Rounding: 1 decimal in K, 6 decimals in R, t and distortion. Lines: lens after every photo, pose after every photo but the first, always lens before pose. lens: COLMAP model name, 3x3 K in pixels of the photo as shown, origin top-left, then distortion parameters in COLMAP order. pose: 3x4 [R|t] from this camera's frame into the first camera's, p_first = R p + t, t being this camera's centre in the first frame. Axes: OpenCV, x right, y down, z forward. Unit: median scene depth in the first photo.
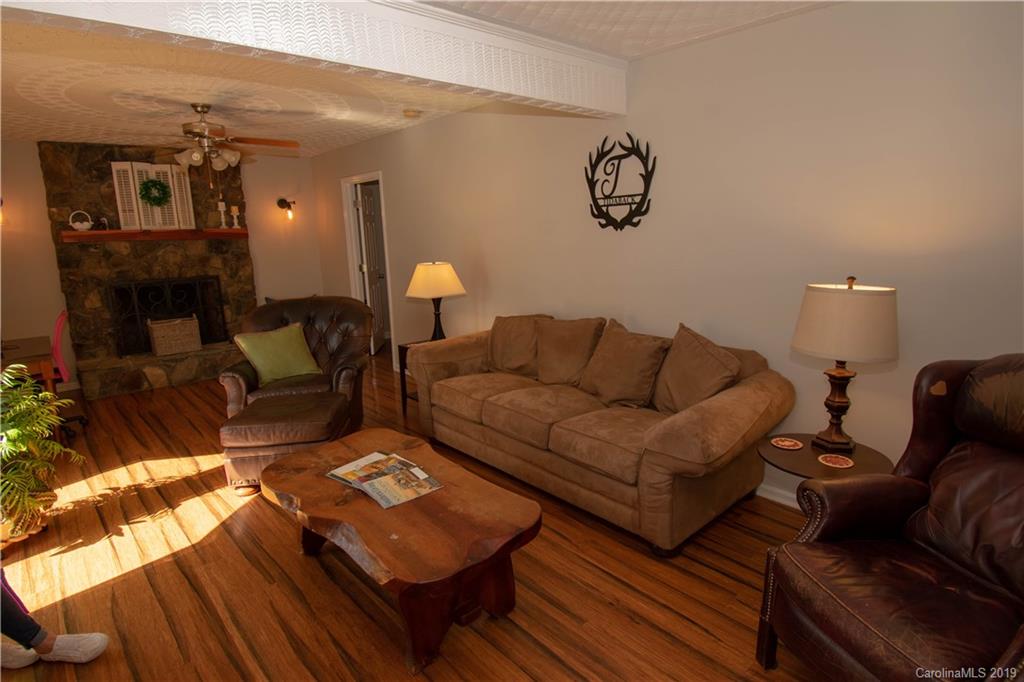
lens RADIAL K [[559.0, 0, 512.0], [0, 559.0, 341.0], [0, 0, 1]] dist [0.019068, -0.032675]
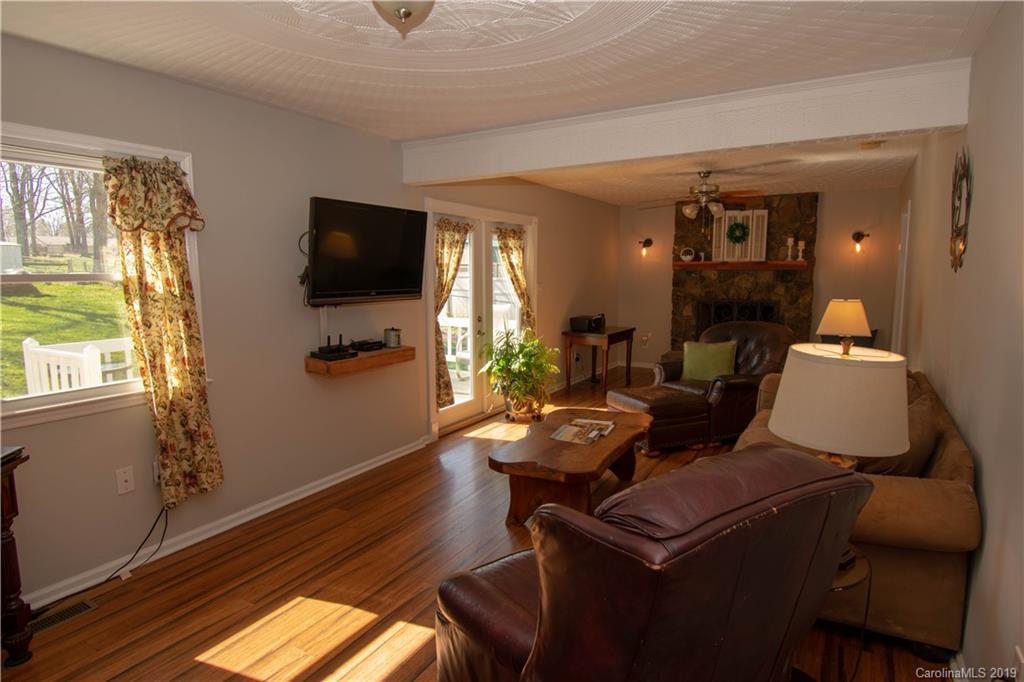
lens RADIAL K [[584.7, 0, 514.1], [0, 584.7, 346.4], [0, 0, 1]] dist [0.015651, -0.026610]
pose [[0.284299, 0.147086, -0.947386, 0.732562], [-0.190331, 0.977152, 0.094591, -0.054541], [0.939653, 0.153424, 0.305799, 0.199696]]
